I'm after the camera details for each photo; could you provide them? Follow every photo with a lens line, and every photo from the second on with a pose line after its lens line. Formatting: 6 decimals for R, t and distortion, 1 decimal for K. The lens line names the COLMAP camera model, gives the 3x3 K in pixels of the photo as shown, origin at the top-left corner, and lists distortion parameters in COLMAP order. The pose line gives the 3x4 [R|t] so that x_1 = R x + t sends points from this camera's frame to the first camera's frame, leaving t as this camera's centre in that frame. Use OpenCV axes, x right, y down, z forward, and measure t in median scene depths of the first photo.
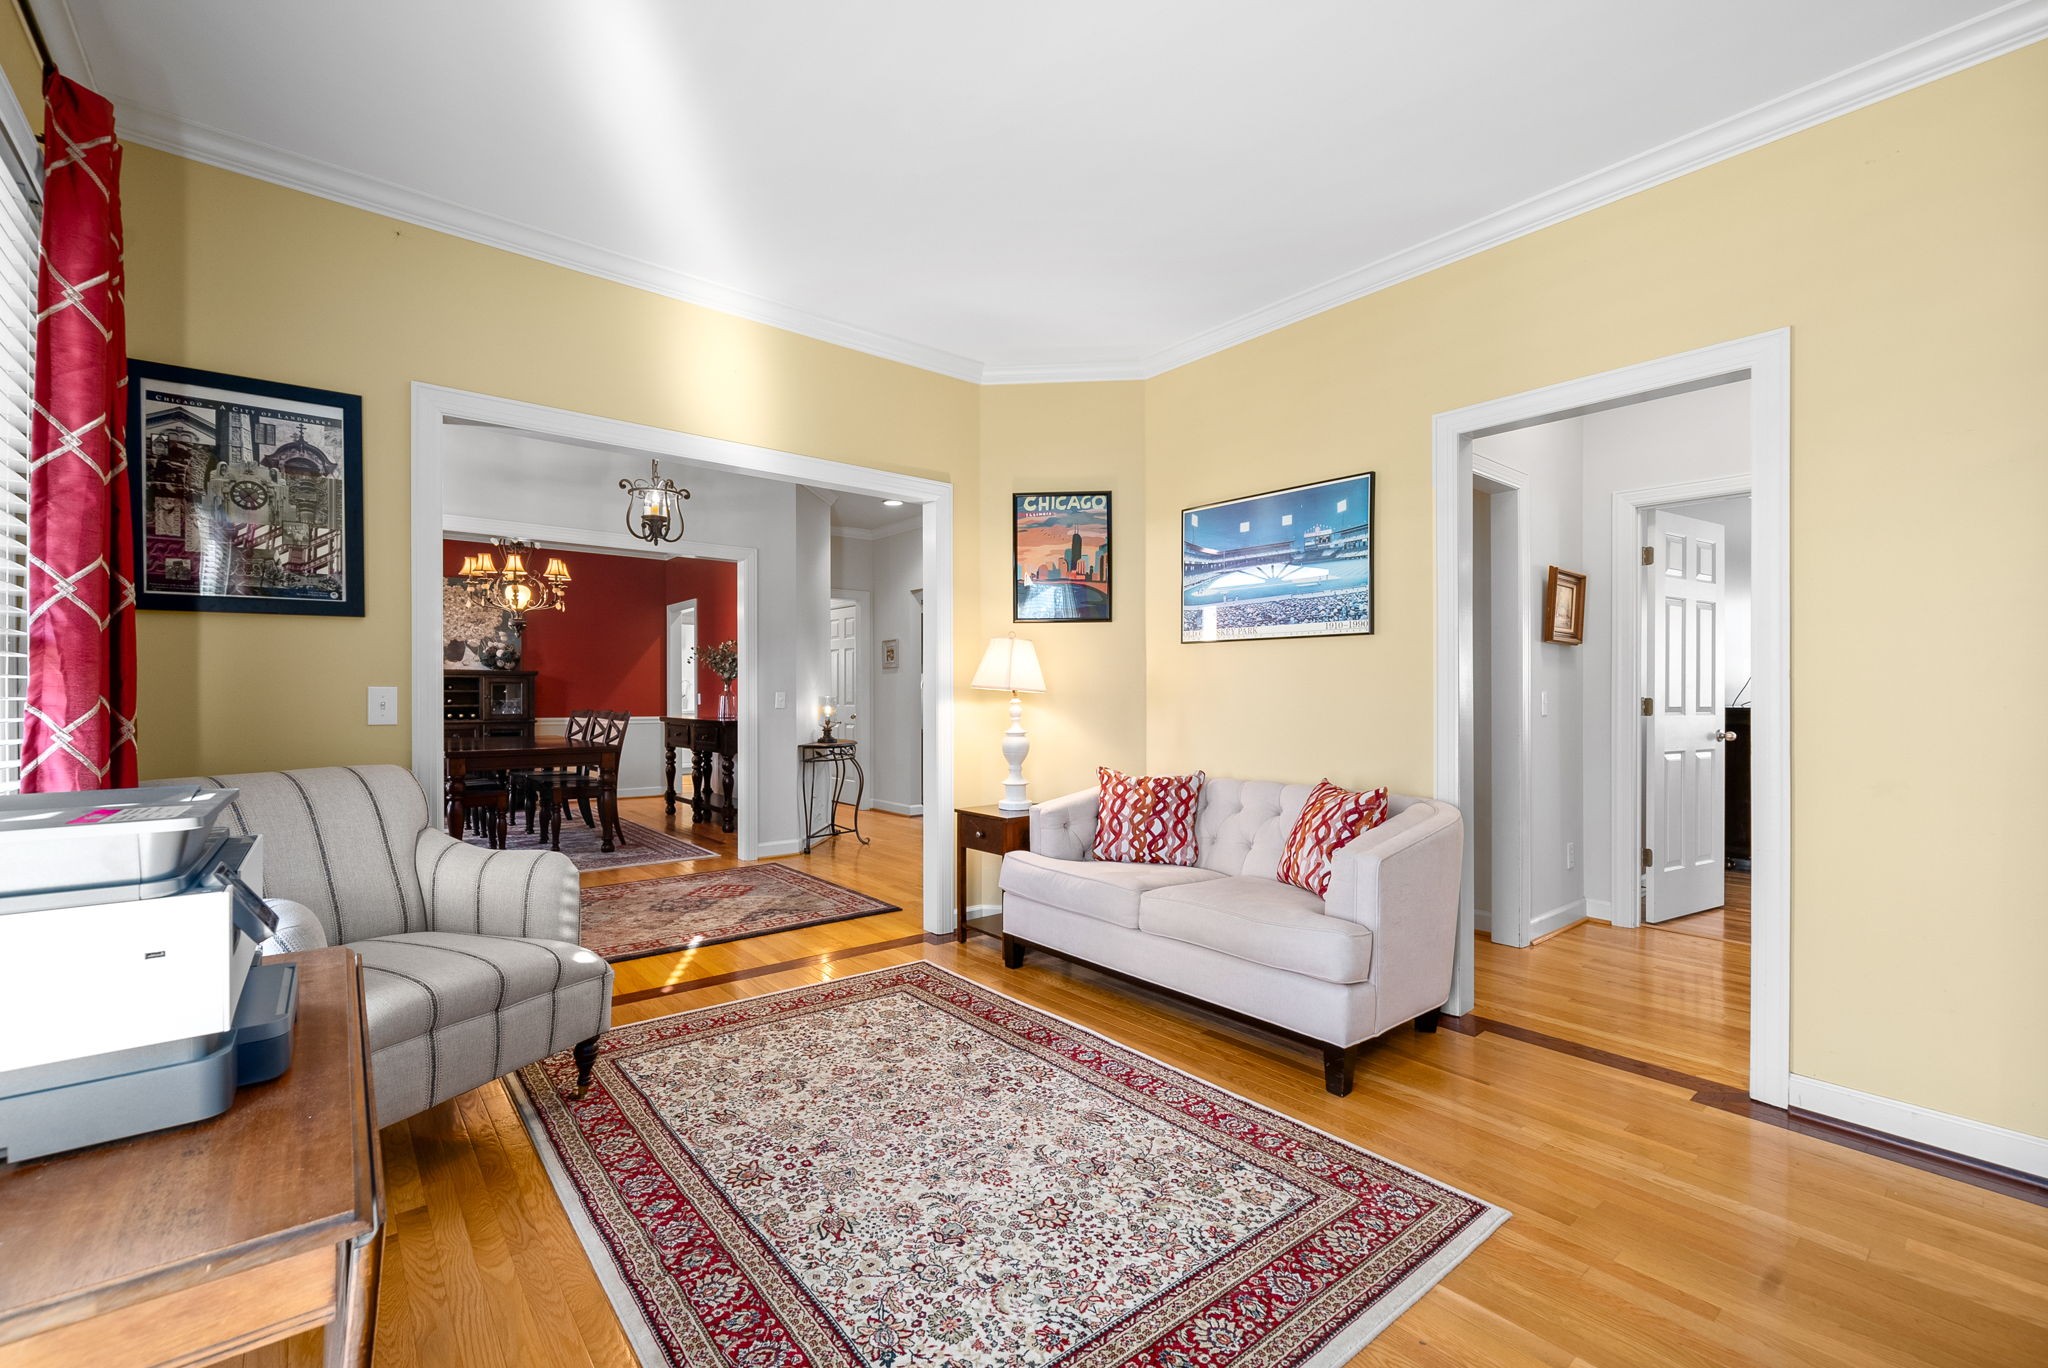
lens RADIAL K [[877.8, 0, 1020.8], [0, 877.8, 680.2], [0, 0, 1]] dist [-0.000555, -0.000057]
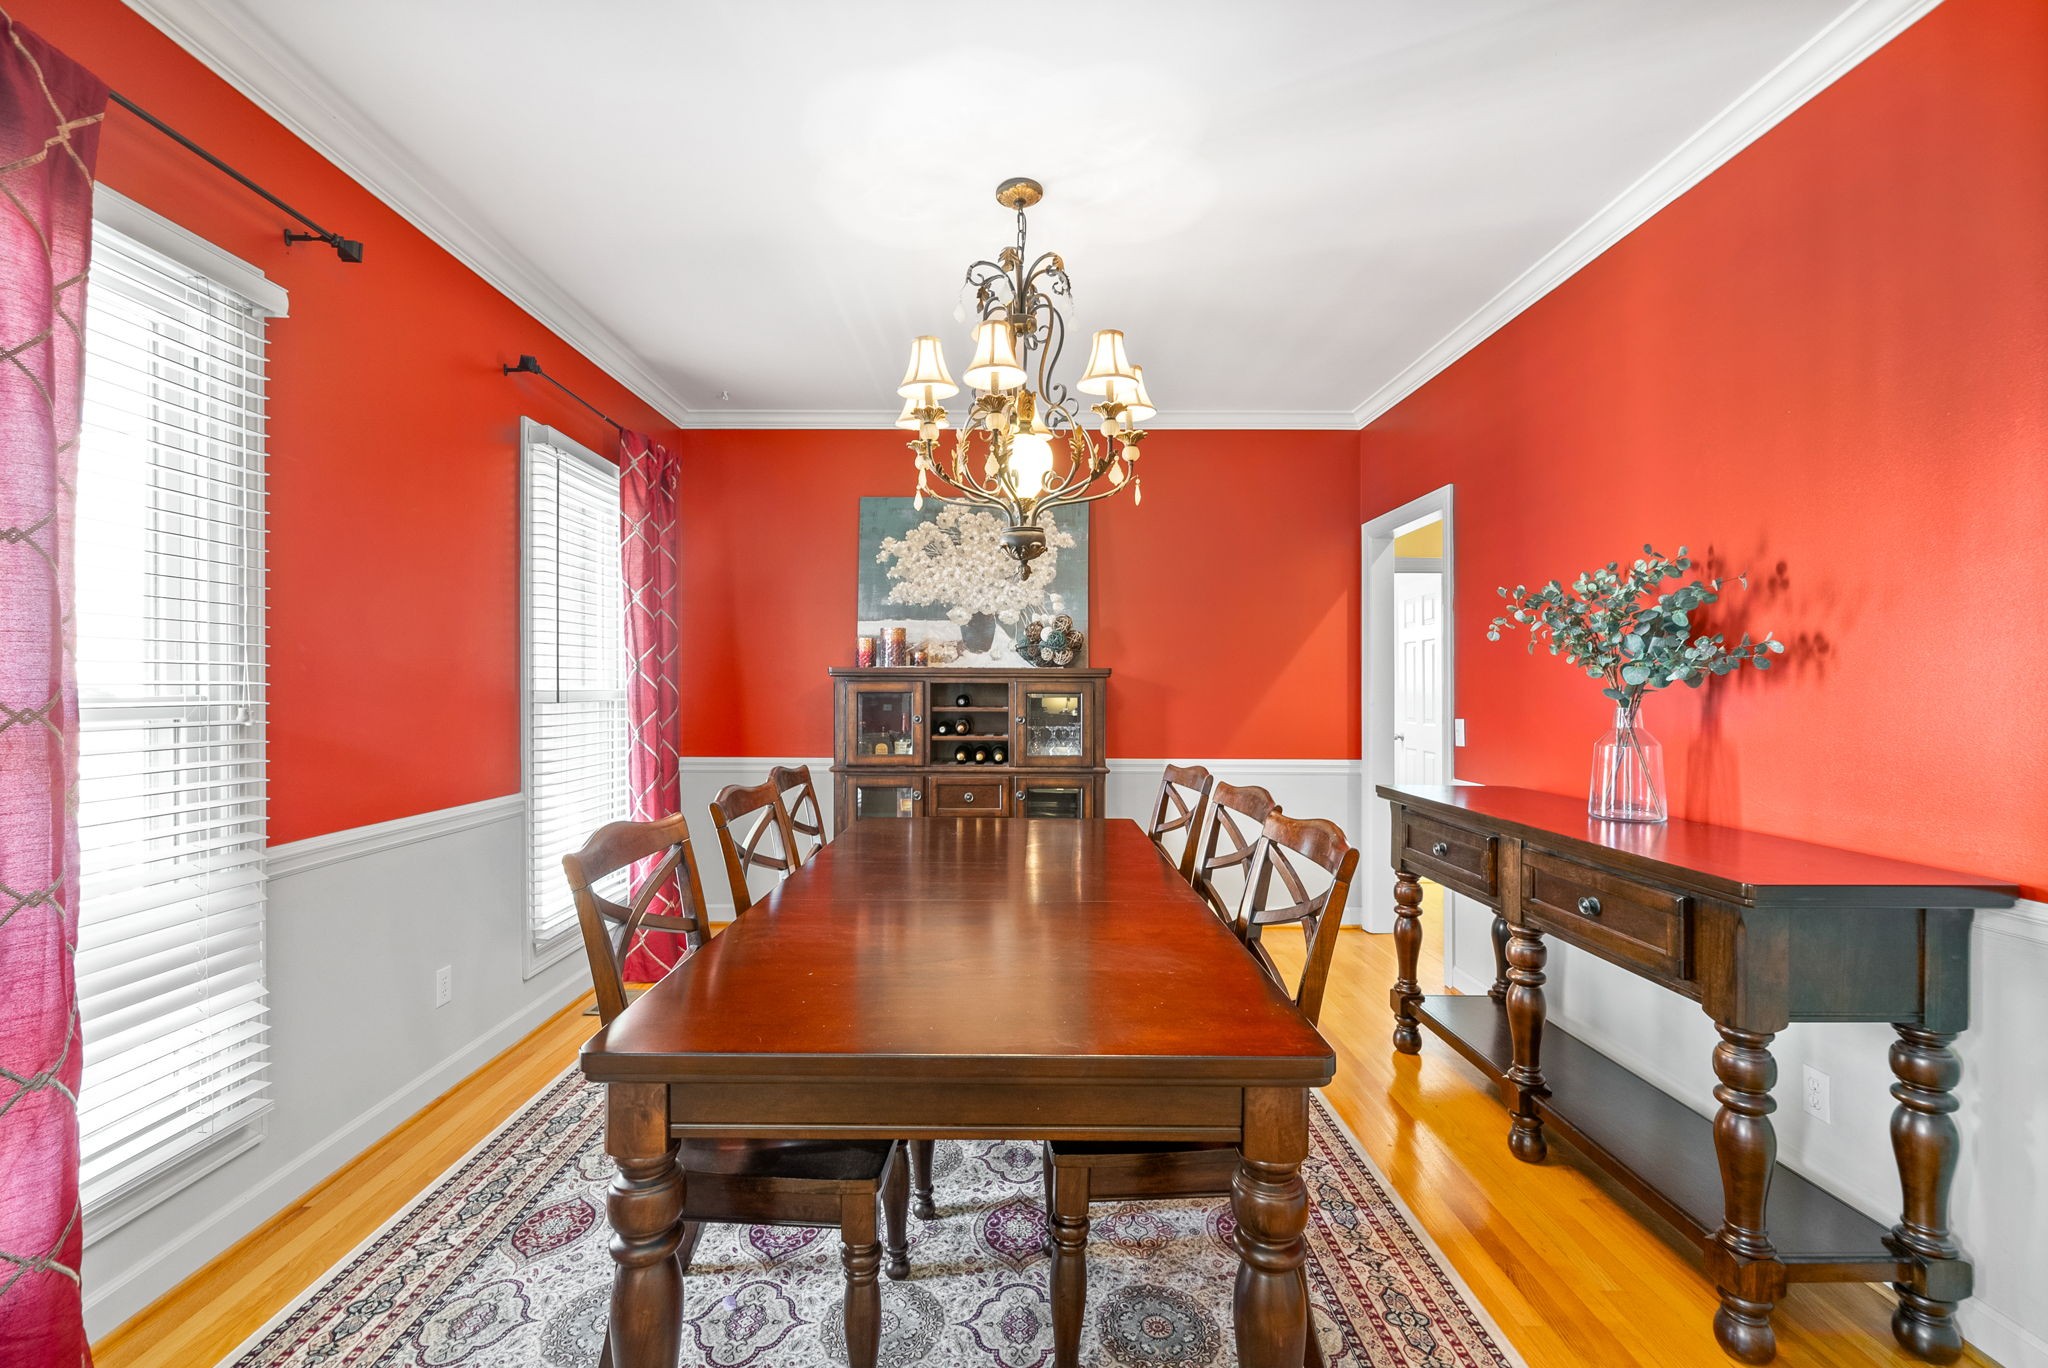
lens RADIAL K [[877.8, 0, 1021.4], [0, 877.8, 681.5], [0, 0, 1]] dist [-0.000555, -0.000057]
pose [[0.782209, 0.002453, -0.623011, -0.288150], [-0.000446, 0.999994, 0.003378, -0.005020], [0.623016, -0.002365, 0.782206, 0.592536]]
